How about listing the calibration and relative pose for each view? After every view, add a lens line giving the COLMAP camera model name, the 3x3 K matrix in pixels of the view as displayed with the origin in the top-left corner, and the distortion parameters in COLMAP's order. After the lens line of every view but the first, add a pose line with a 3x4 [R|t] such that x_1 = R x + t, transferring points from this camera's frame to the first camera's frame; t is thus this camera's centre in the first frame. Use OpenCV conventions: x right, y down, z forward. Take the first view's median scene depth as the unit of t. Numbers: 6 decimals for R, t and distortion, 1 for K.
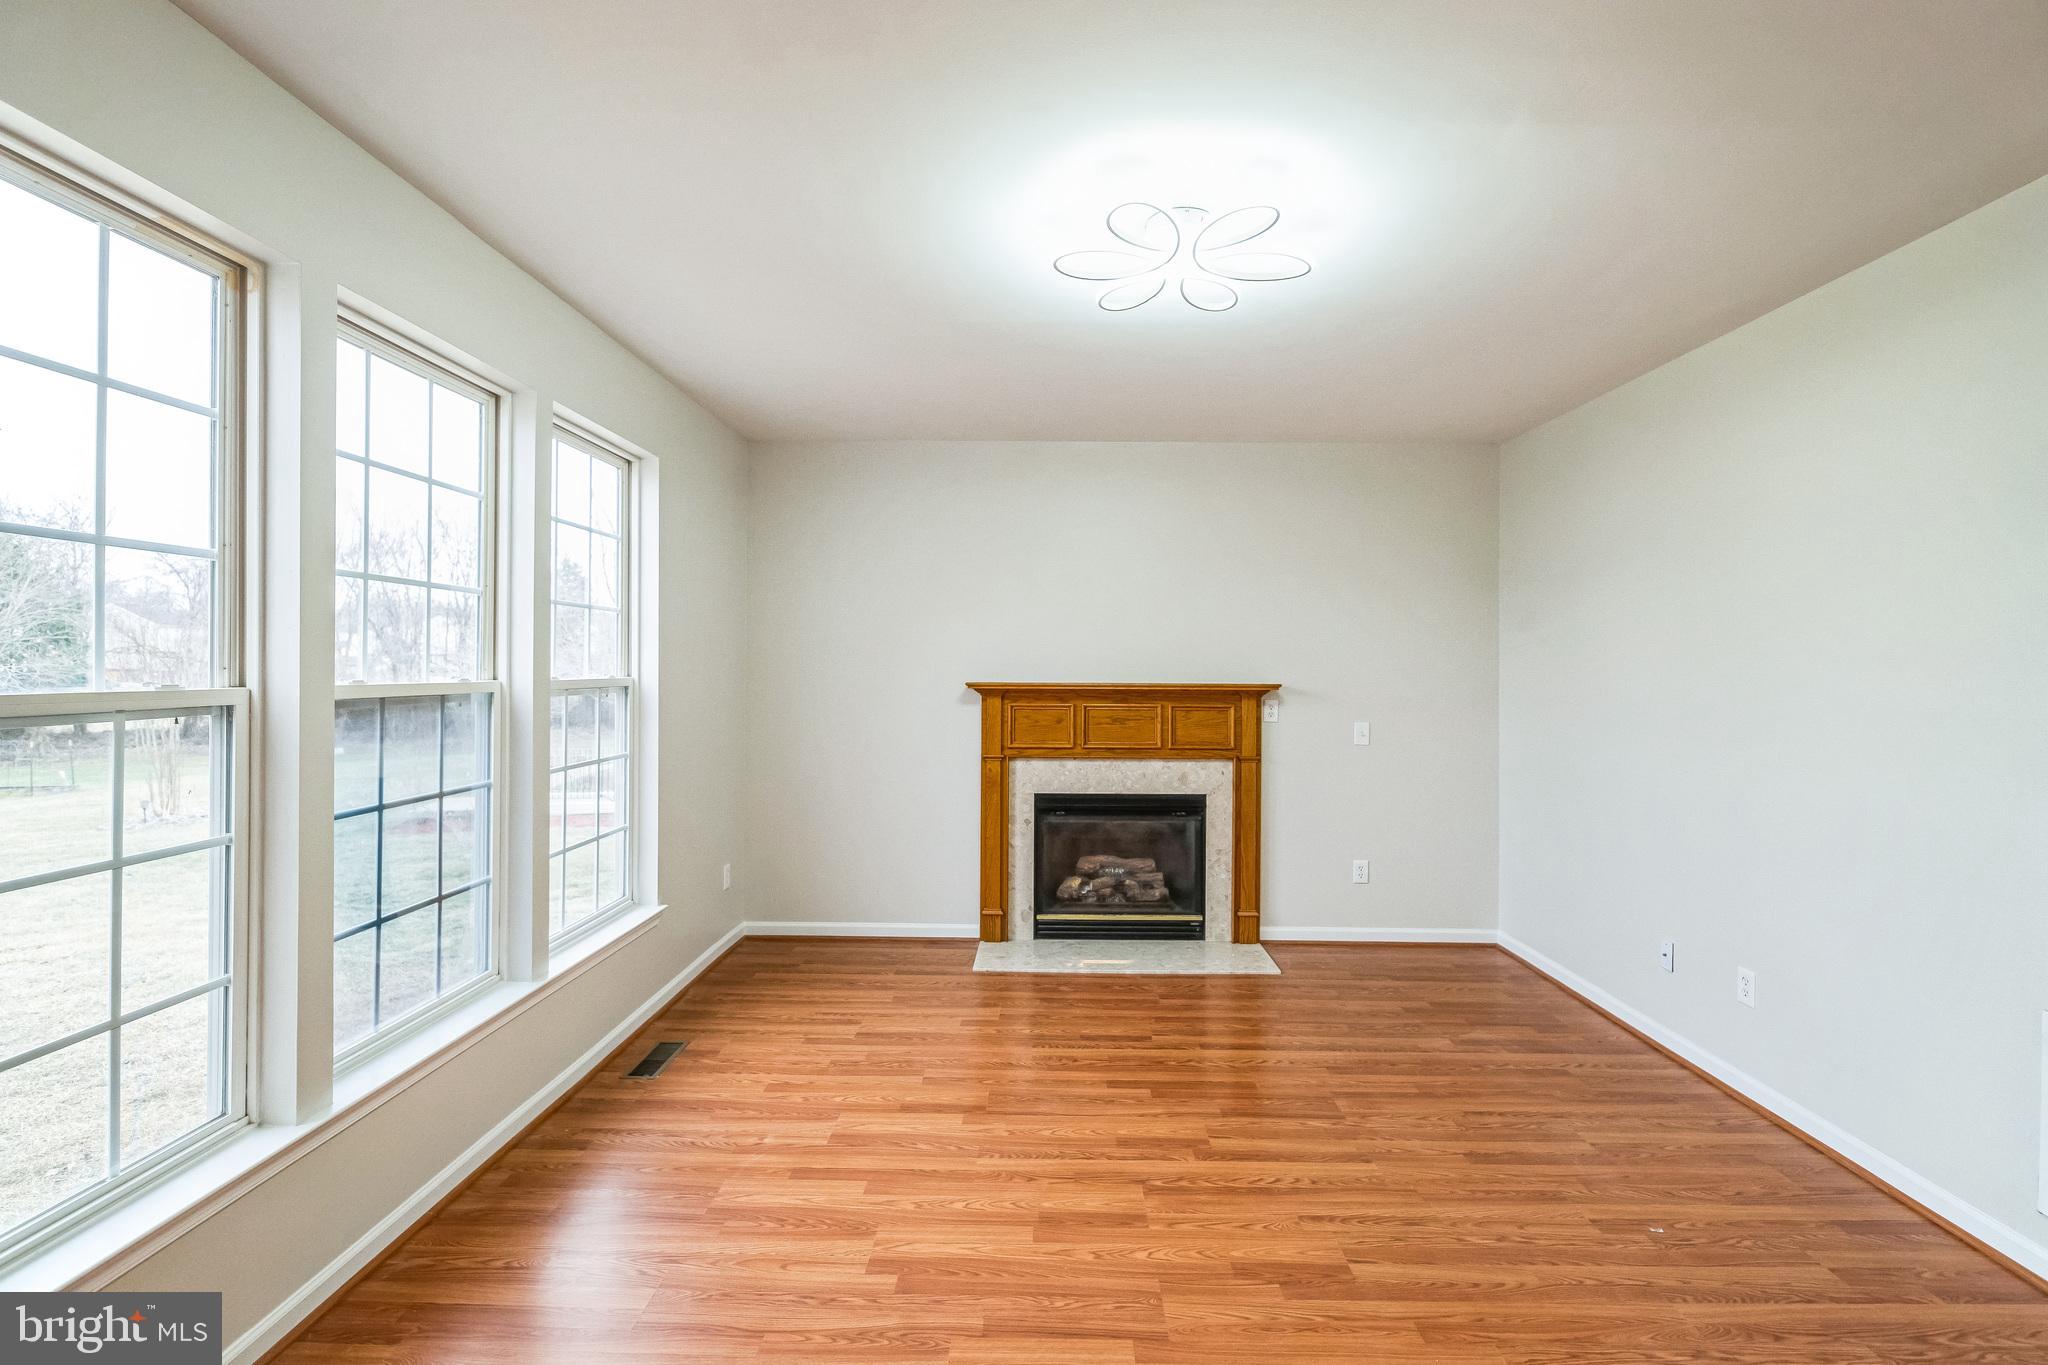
lens RADIAL K [[900.5, 0, 1025.1], [0, 900.5, 667.6], [0, 0, 1]] dist [-0.000582, -0.000992]
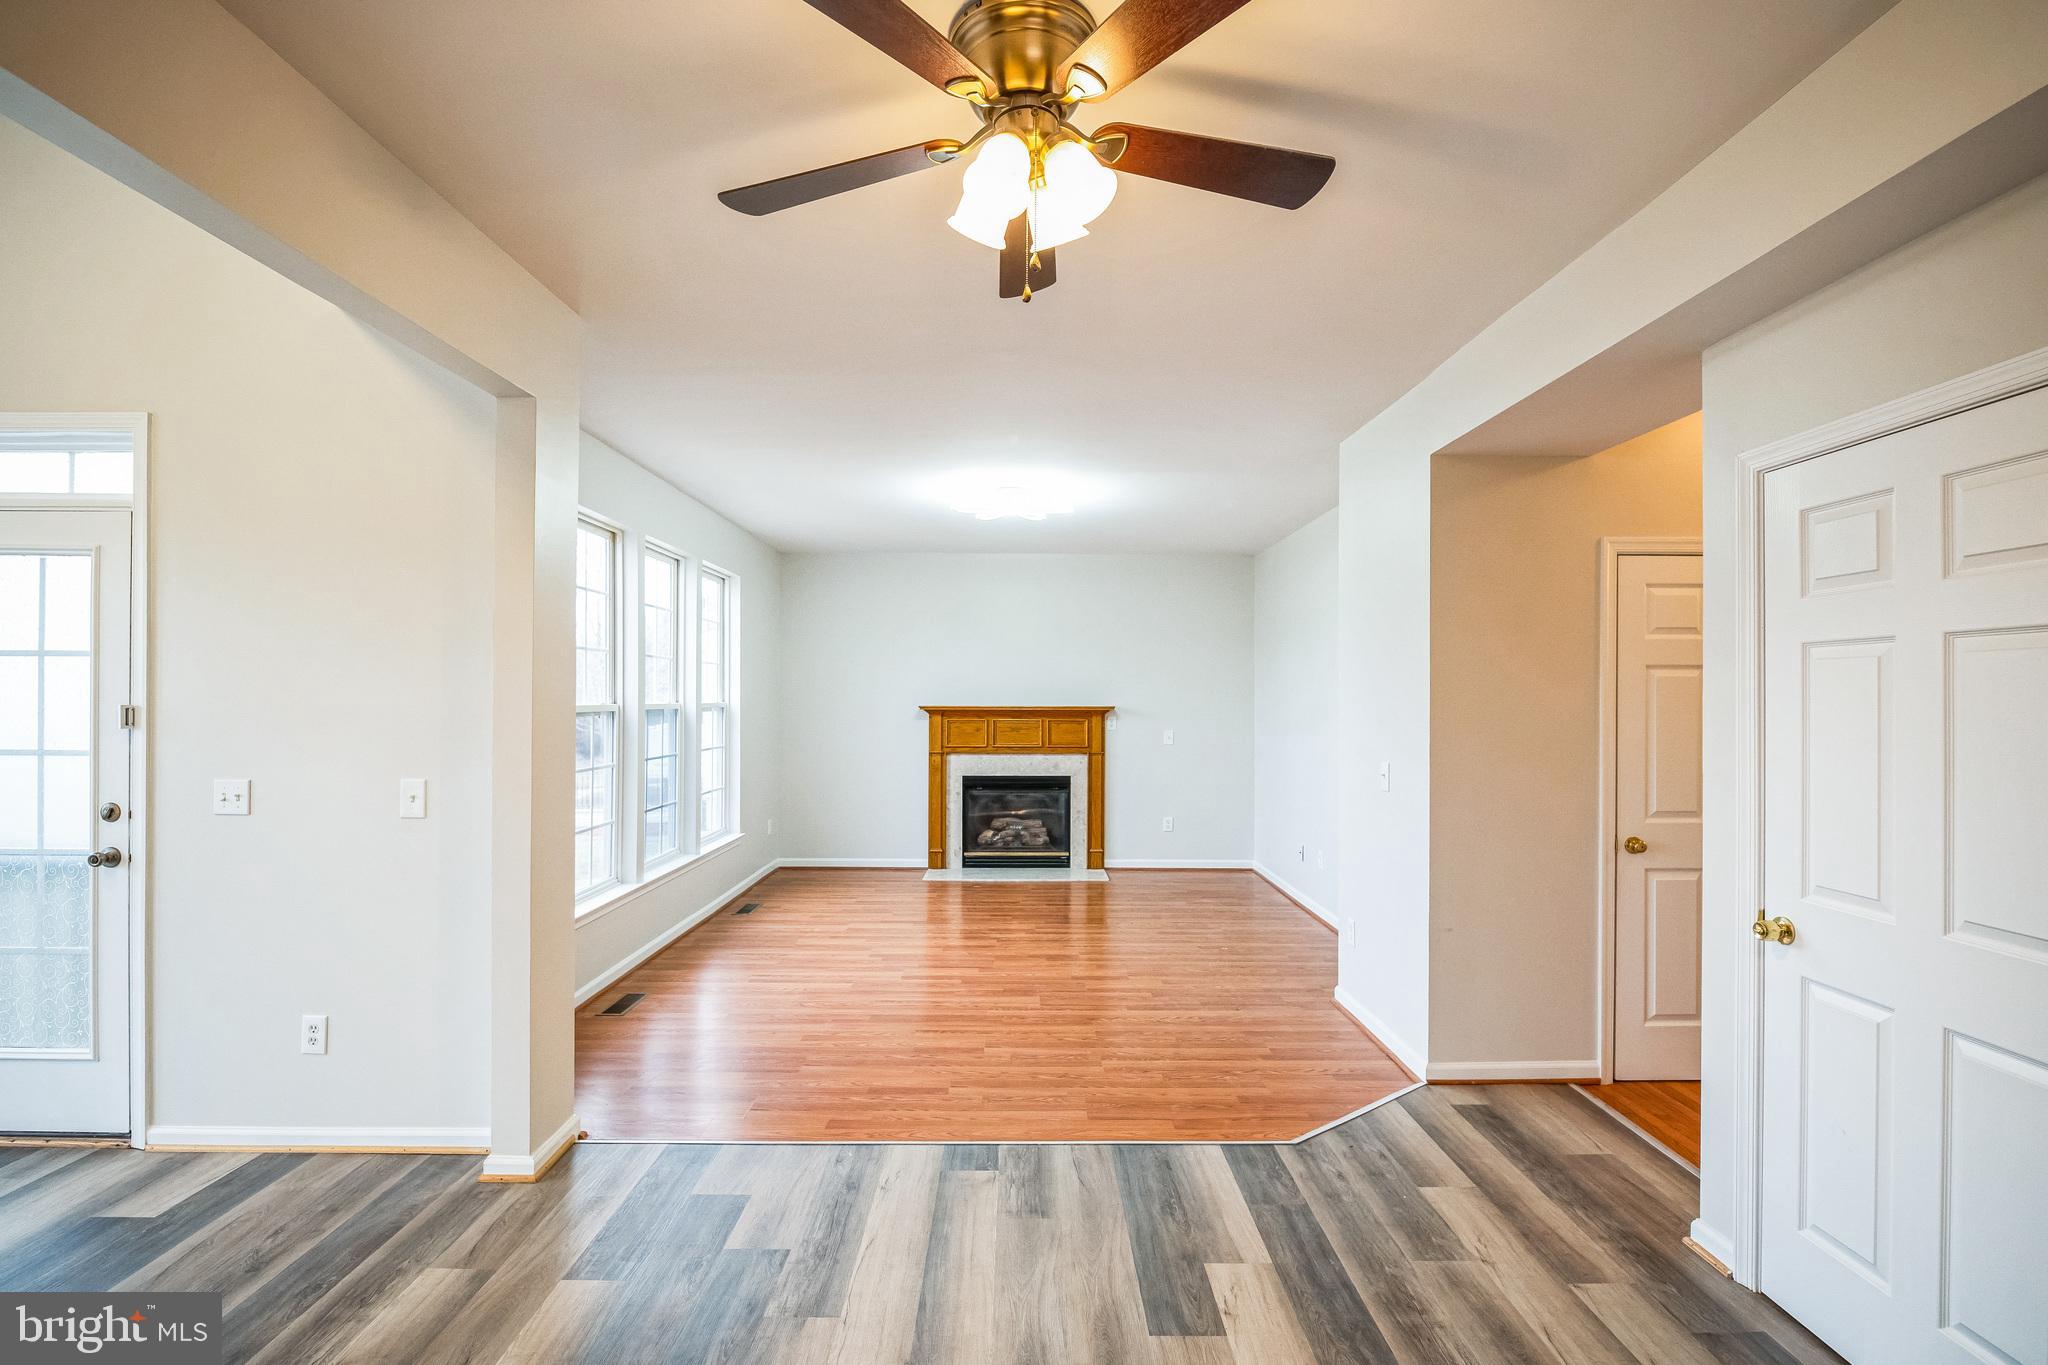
lens RADIAL K [[900.5, 0, 1022.8], [0, 900.5, 688.4], [0, 0, 1]] dist [-0.000582, -0.000992]
pose [[0.999341, -0.001129, 0.036279, 0.059384], [0.001465, 0.999956, -0.009236, 0.000733], [-0.036267, 0.009283, 0.999299, -0.590805]]
